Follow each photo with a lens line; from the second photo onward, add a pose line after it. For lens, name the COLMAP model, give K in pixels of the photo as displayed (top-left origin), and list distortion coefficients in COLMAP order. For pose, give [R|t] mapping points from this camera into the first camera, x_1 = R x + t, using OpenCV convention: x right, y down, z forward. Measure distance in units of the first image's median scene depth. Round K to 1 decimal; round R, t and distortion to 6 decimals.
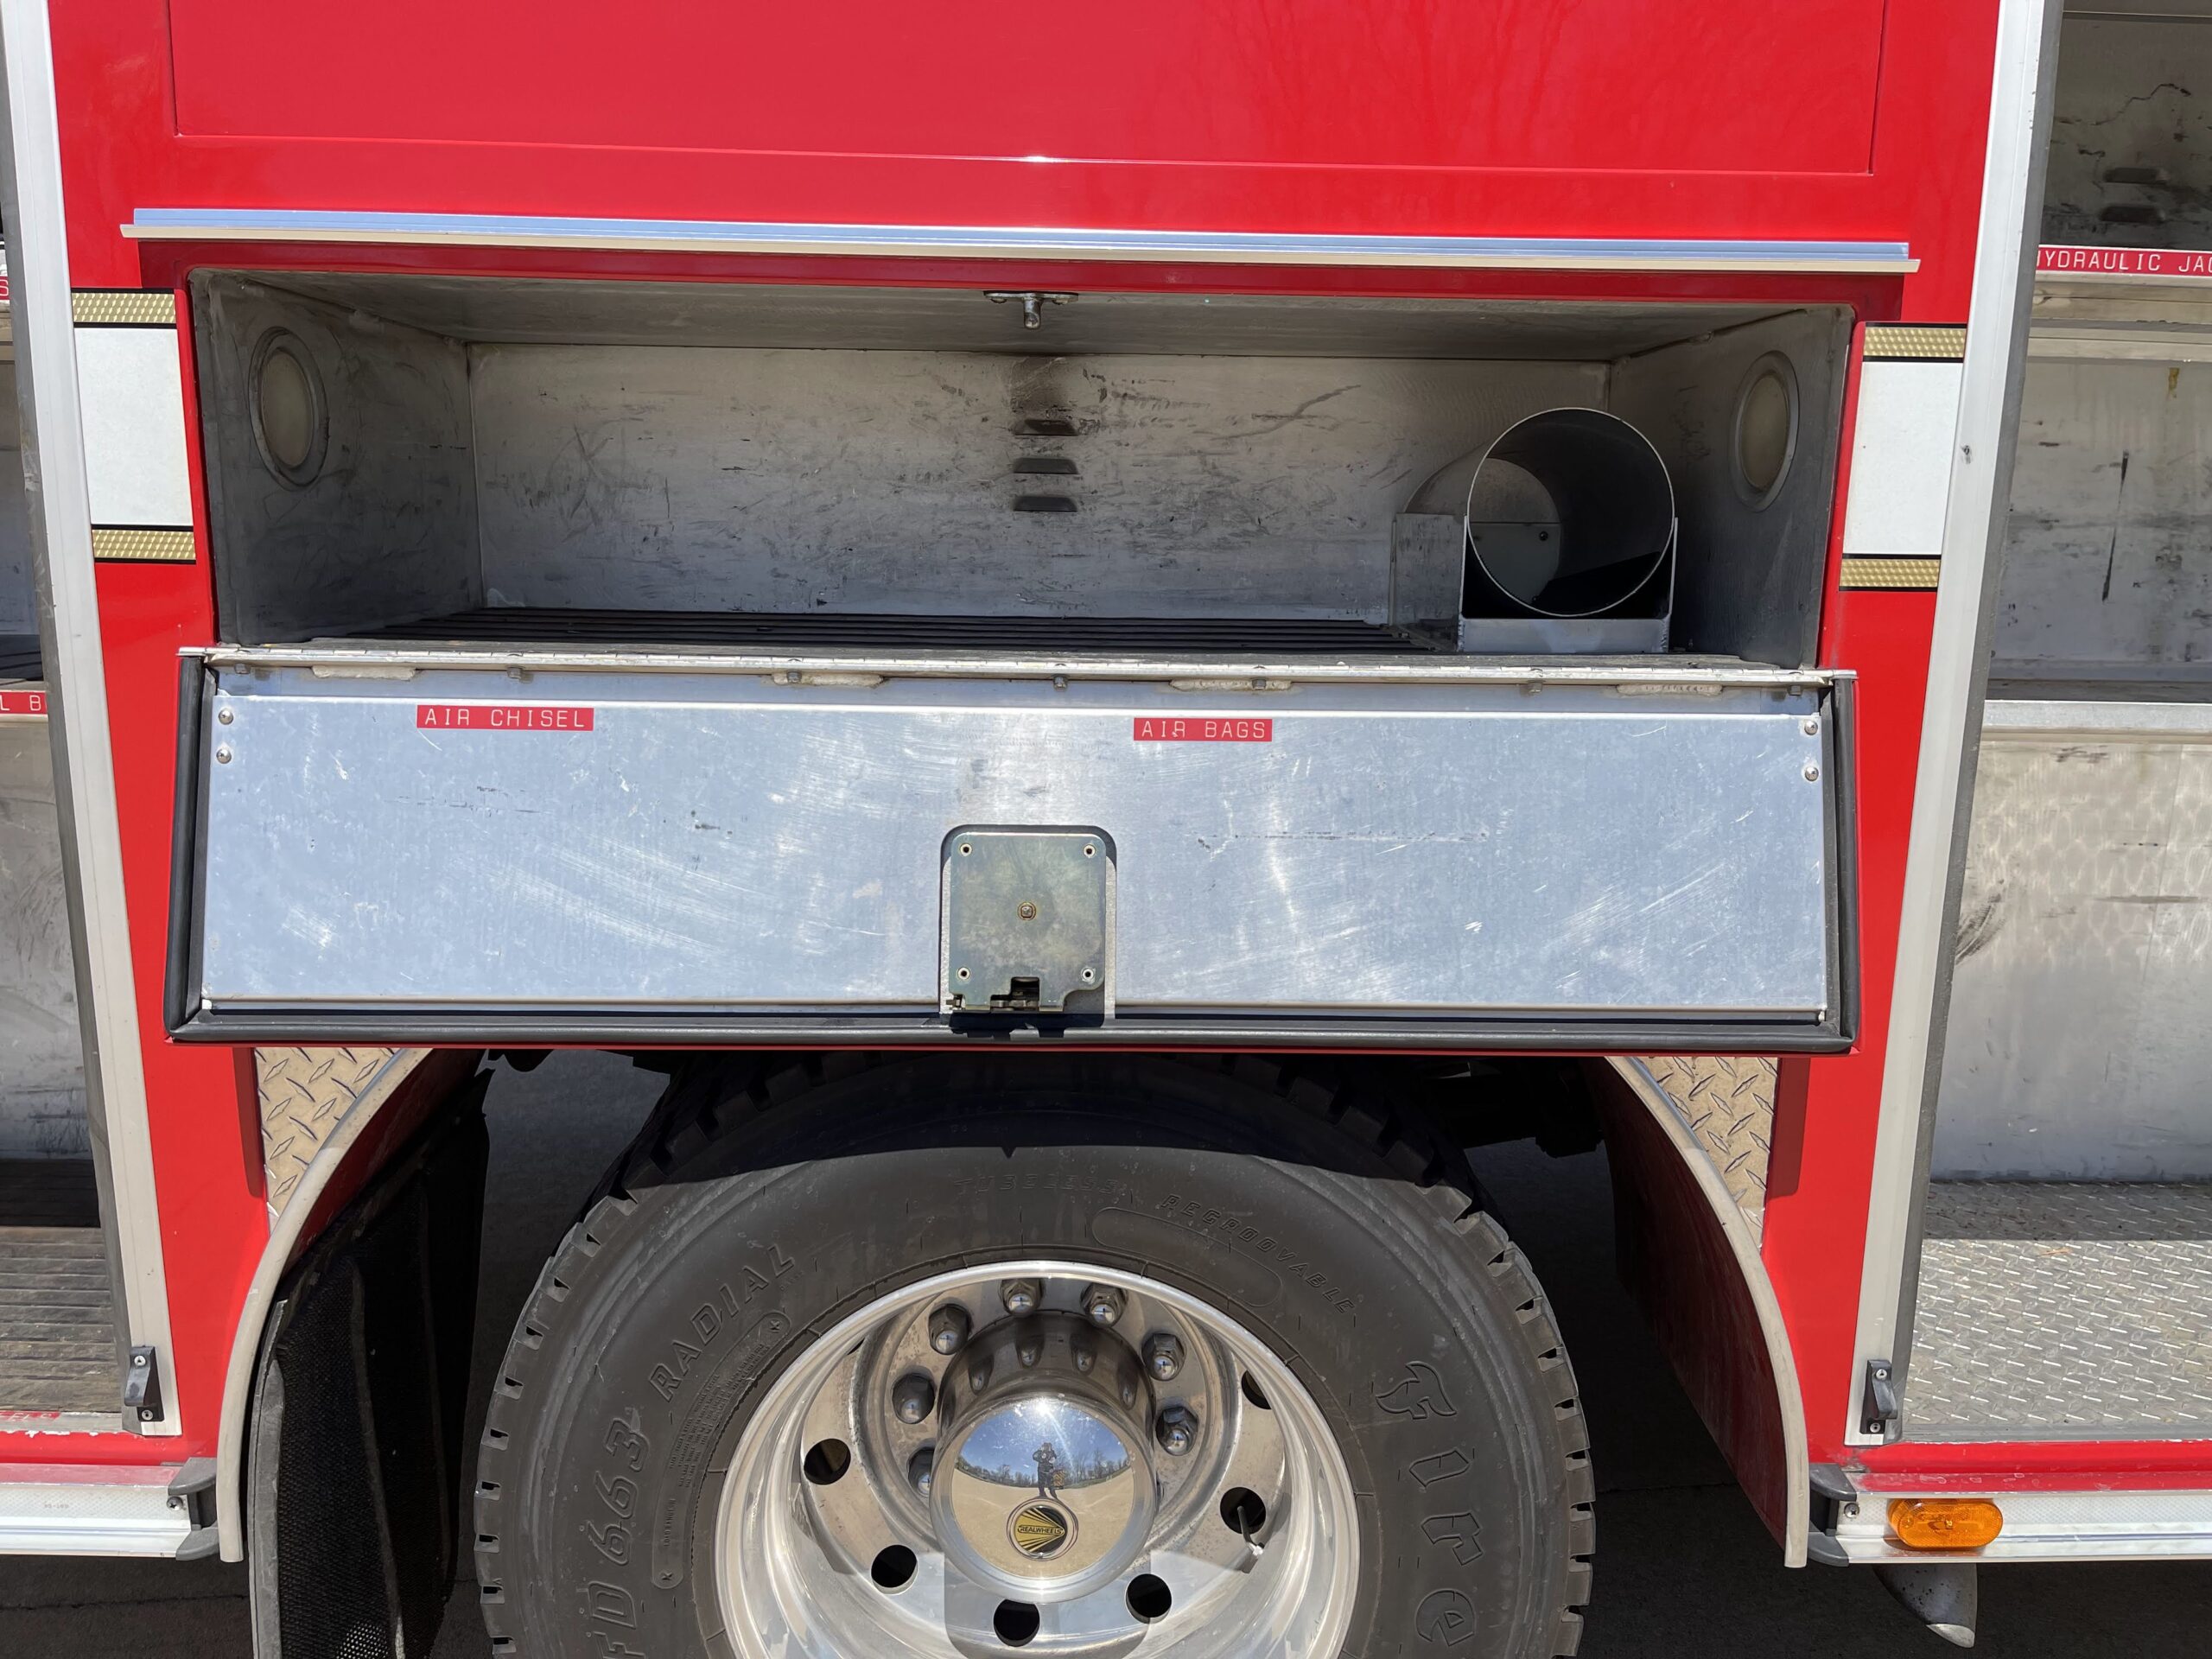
lens RADIAL K [[1691.0, 0, 1112.2], [0, 1691.0, 825.3], [0, 0, 1]] dist [0.038301, -0.037069]
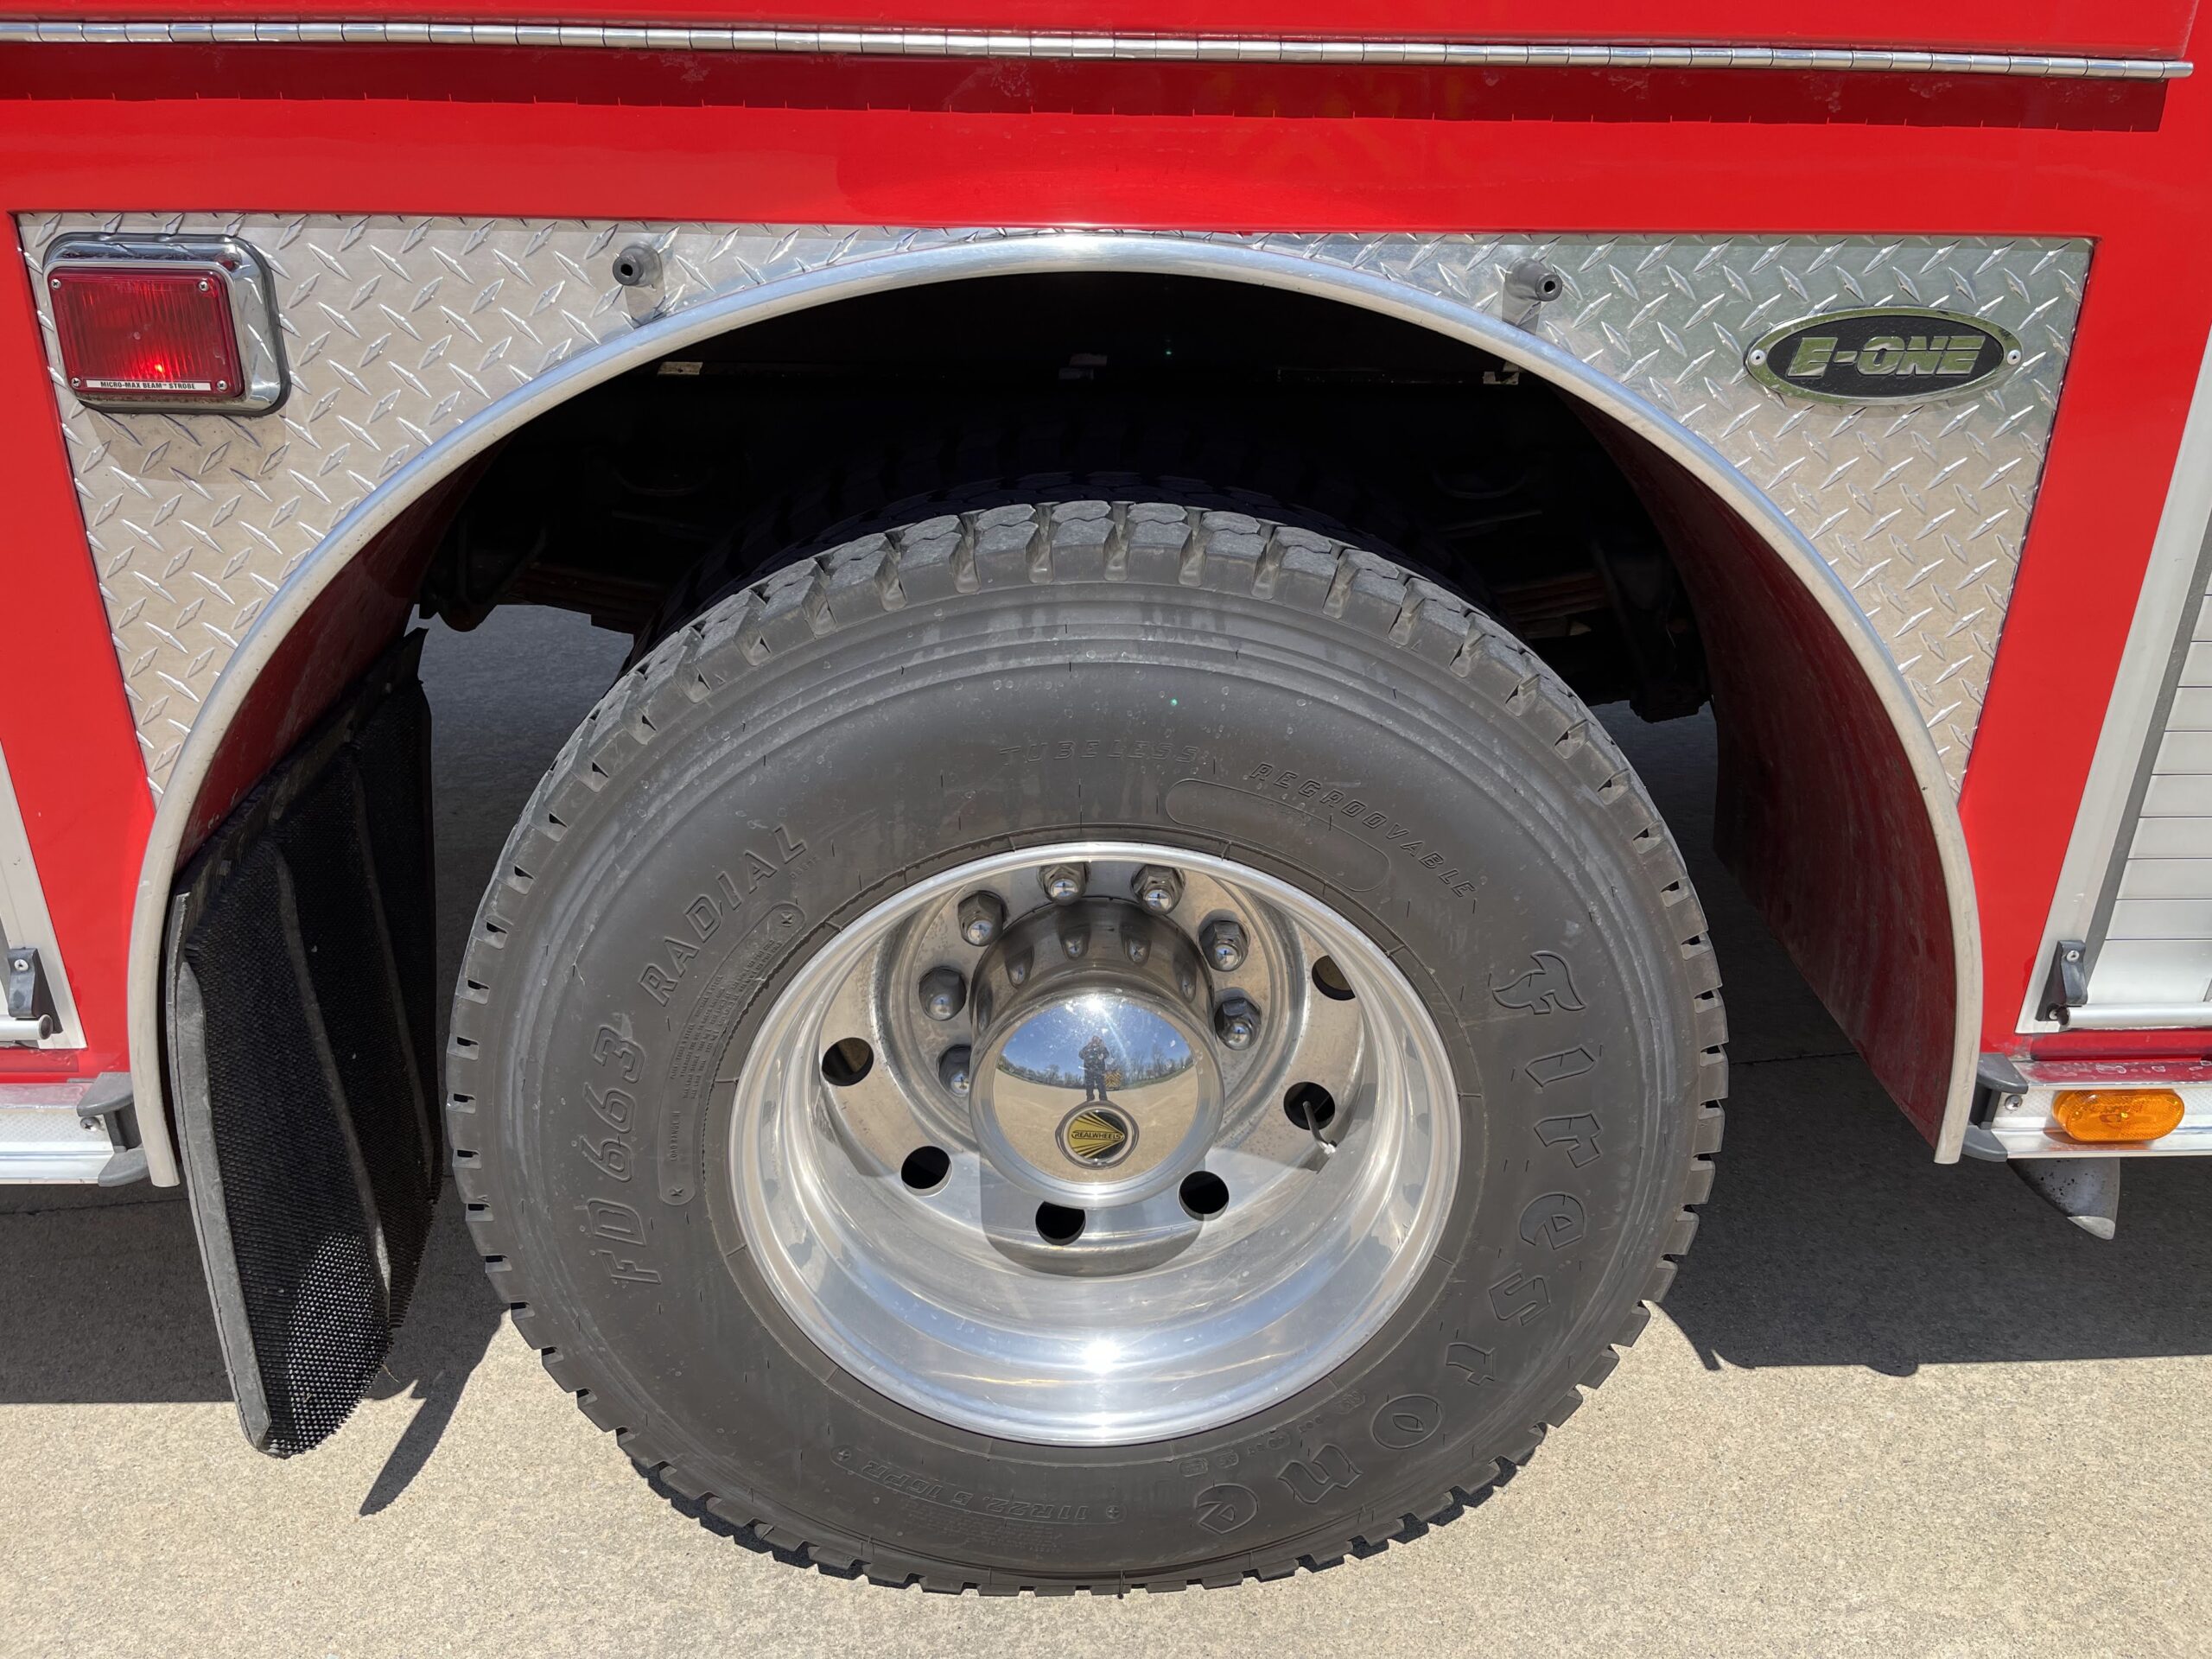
lens RADIAL K [[1691.0, 0, 1106.1], [0, 1691.0, 838.7], [0, 0, 1]] dist [0.038301, -0.037069]
pose [[0.999815, -0.009680, 0.016650, -0.051508], [0.005263, 0.968923, 0.247306, 0.048292], [-0.018526, -0.247173, 0.968794, 0.188263]]
